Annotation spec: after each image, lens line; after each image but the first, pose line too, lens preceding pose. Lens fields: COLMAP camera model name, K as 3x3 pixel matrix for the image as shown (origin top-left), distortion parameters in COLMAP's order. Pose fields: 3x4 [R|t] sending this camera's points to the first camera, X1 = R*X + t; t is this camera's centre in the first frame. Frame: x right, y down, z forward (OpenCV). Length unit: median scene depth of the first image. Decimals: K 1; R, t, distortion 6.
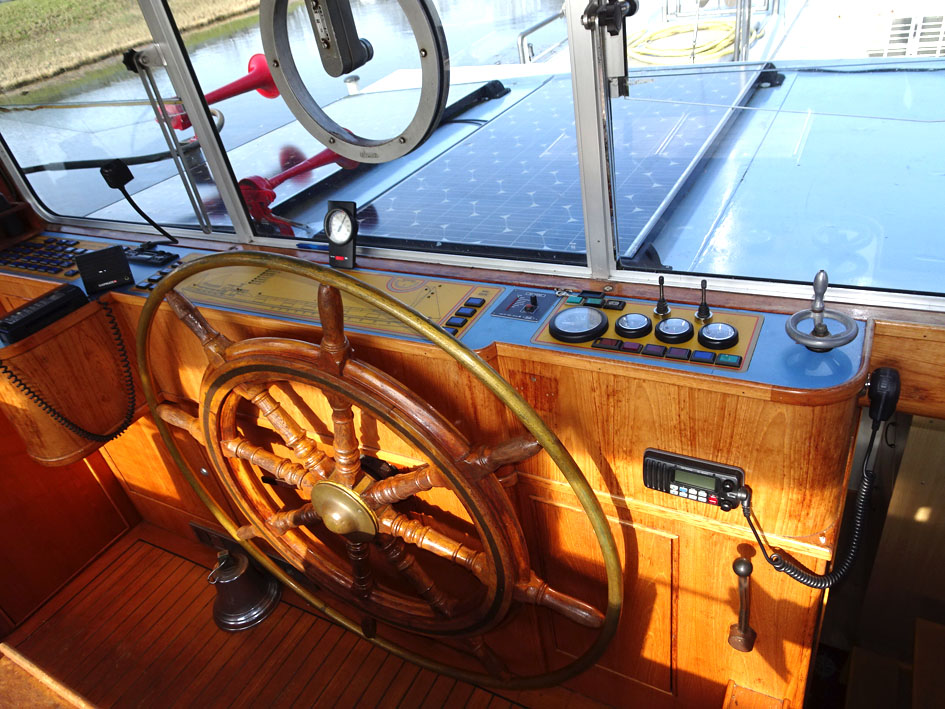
lens RADIAL K [[672.8, 0, 473.5], [0, 672.8, 353.8], [0, 0, 1]] dist [0.007693, 0.005618]
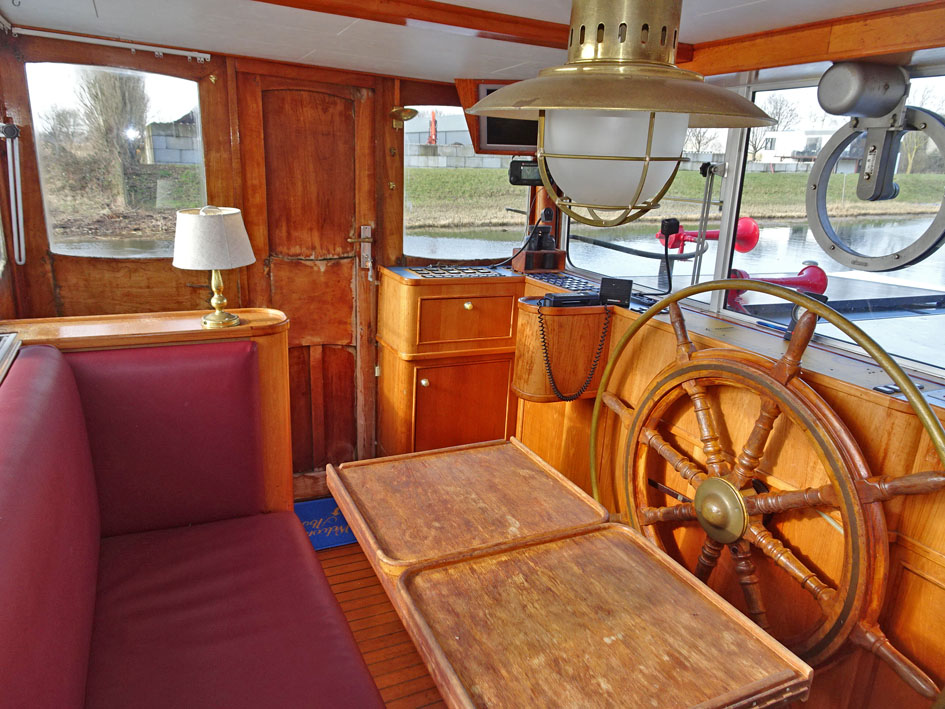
lens RADIAL K [[672.8, 0, 471.5], [0, 672.8, 356.6], [0, 0, 1]] dist [0.007693, 0.005618]
pose [[0.791108, 0.349897, -0.501717, -0.033270], [-0.470325, 0.872381, -0.133211, 0.376484], [0.391078, 0.341355, 0.854713, -0.326560]]
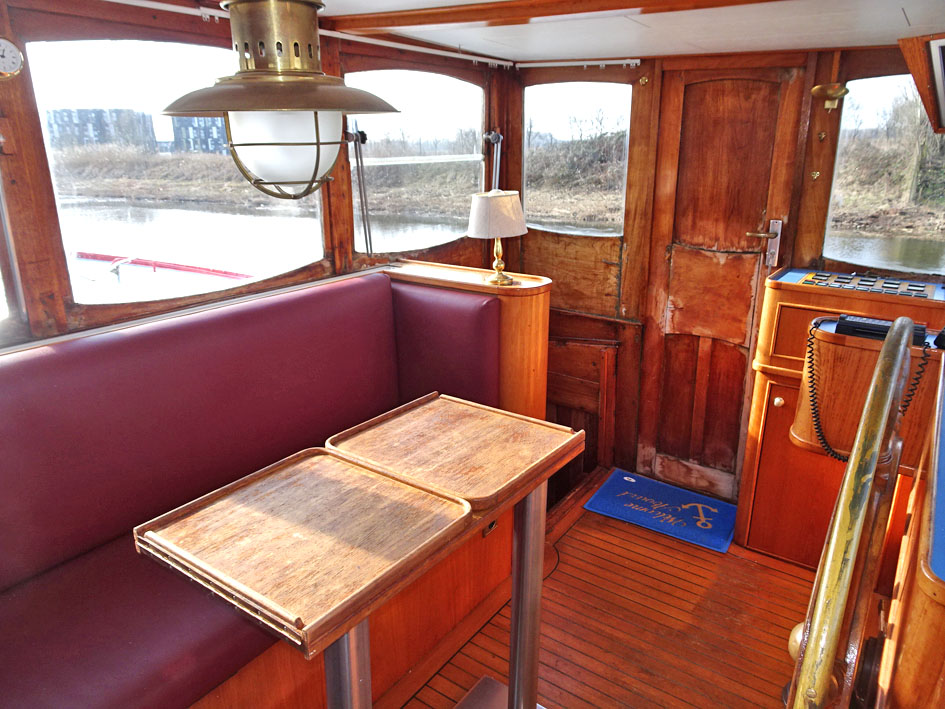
lens RADIAL K [[672.8, 0, 471.0], [0, 672.8, 354.0], [0, 0, 1]] dist [0.007693, 0.005618]
pose [[-0.111699, 0.452962, -0.884505, 1.289007], [-0.535006, 0.722660, 0.437643, -1.127969], [0.837432, 0.522100, 0.161617, 1.458615]]
